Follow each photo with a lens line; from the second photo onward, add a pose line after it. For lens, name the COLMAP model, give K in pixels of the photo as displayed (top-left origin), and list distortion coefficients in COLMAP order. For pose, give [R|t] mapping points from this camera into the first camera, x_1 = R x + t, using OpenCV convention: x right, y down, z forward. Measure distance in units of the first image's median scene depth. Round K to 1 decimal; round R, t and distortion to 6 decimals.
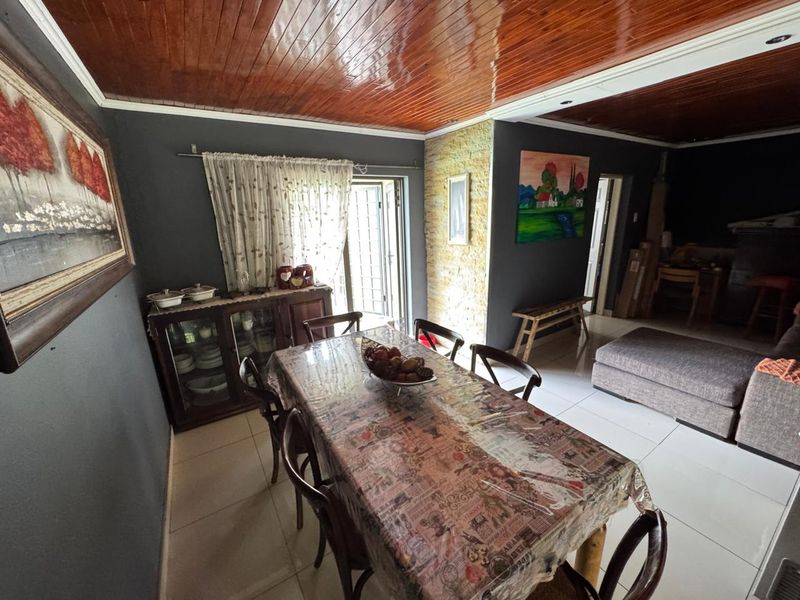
lens RADIAL K [[319.4, 0, 397.7], [0, 319.4, 298.3], [0, 0, 1]] dist [-0.000705, 0.000114]
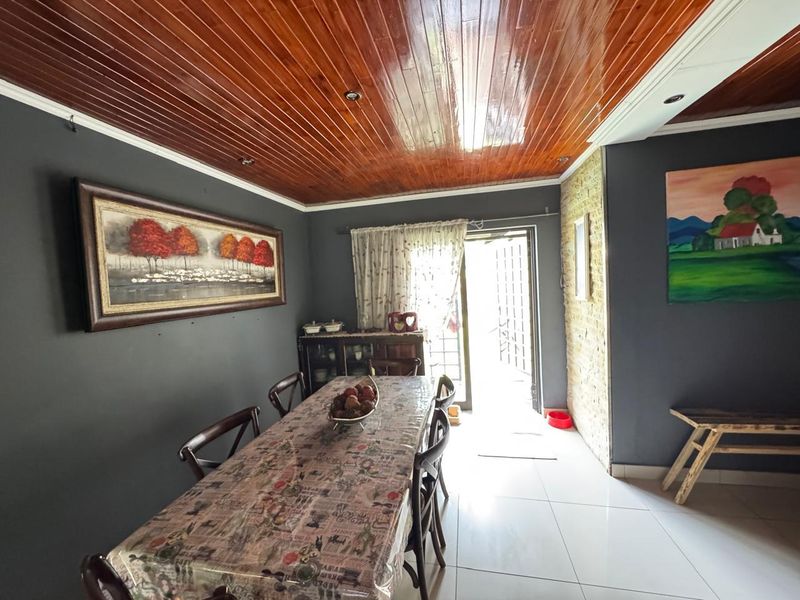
lens RADIAL K [[319.4, 0, 400.1], [0, 319.4, 300.0], [0, 0, 1]] dist [-0.000705, 0.000114]
pose [[0.716681, 0.038113, -0.696359, 0.488735], [-0.148457, 0.983958, -0.098935, -0.030813], [0.681417, 0.174284, 0.710841, 0.158250]]
